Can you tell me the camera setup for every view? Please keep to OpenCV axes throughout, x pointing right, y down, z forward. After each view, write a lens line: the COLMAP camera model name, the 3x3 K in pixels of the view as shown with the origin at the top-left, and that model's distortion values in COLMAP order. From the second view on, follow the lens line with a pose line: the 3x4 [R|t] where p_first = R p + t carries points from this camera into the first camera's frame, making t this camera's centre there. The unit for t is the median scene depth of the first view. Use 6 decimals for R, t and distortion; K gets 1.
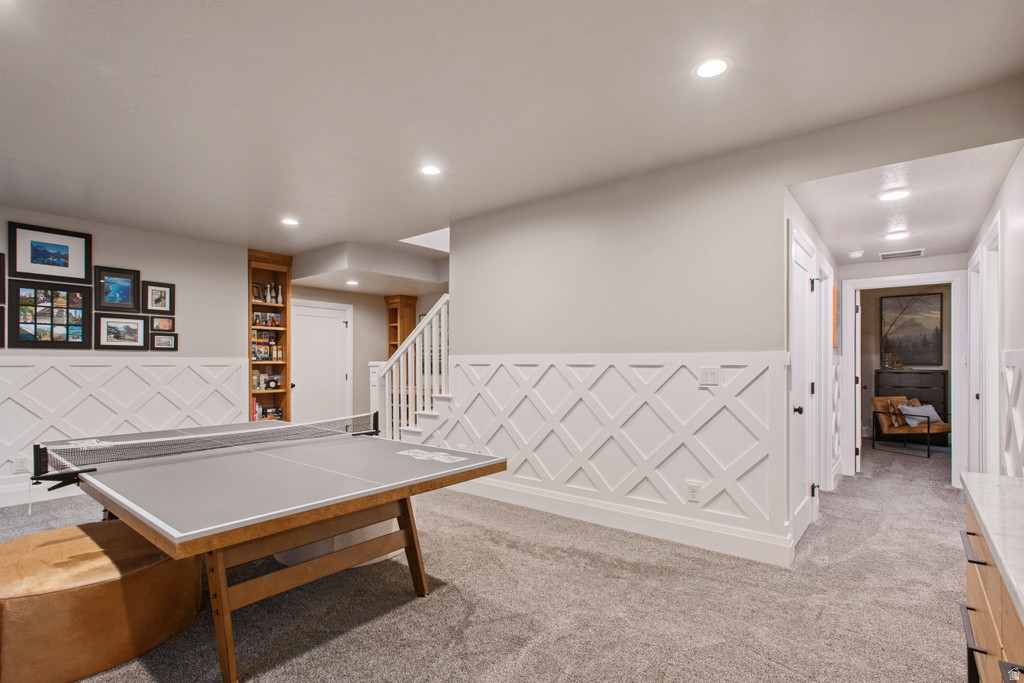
lens RADIAL K [[486.6, 0, 511.5], [0, 486.6, 364.1], [0, 0, 1]] dist [0.004051, 0.002714]
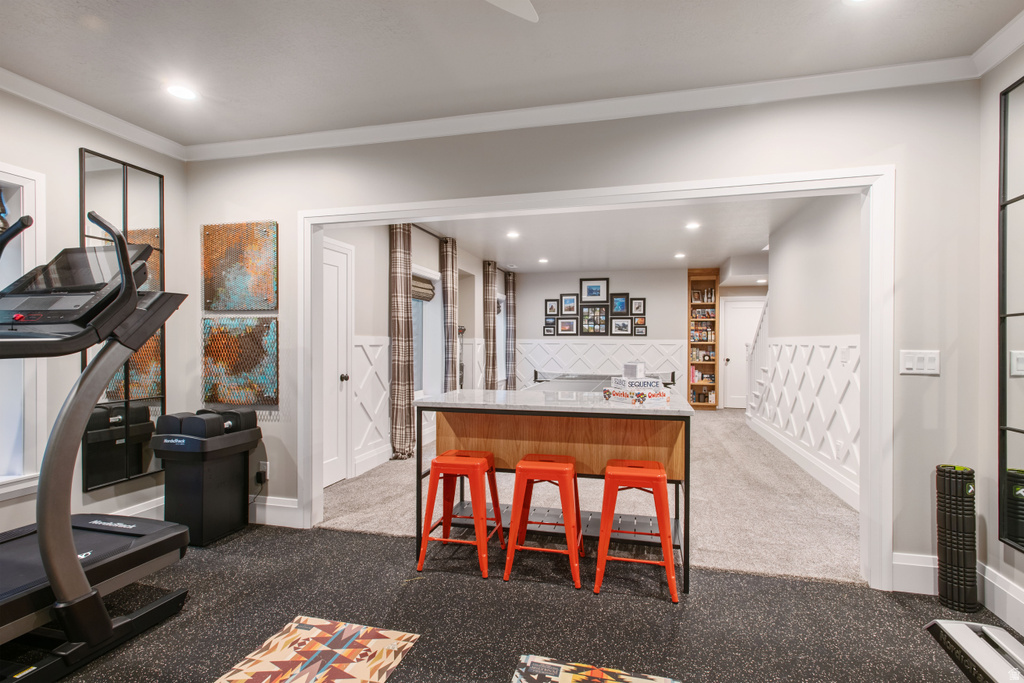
lens RADIAL K [[486.6, 0, 515.2], [0, 486.6, 341.1], [0, 0, 1]] dist [0.004051, 0.002714]
pose [[0.424106, 0.002492, -0.905609, 0.720035], [-0.006964, 0.999976, -0.000510, -0.005091], [0.905586, 0.006523, 0.424113, -0.168161]]
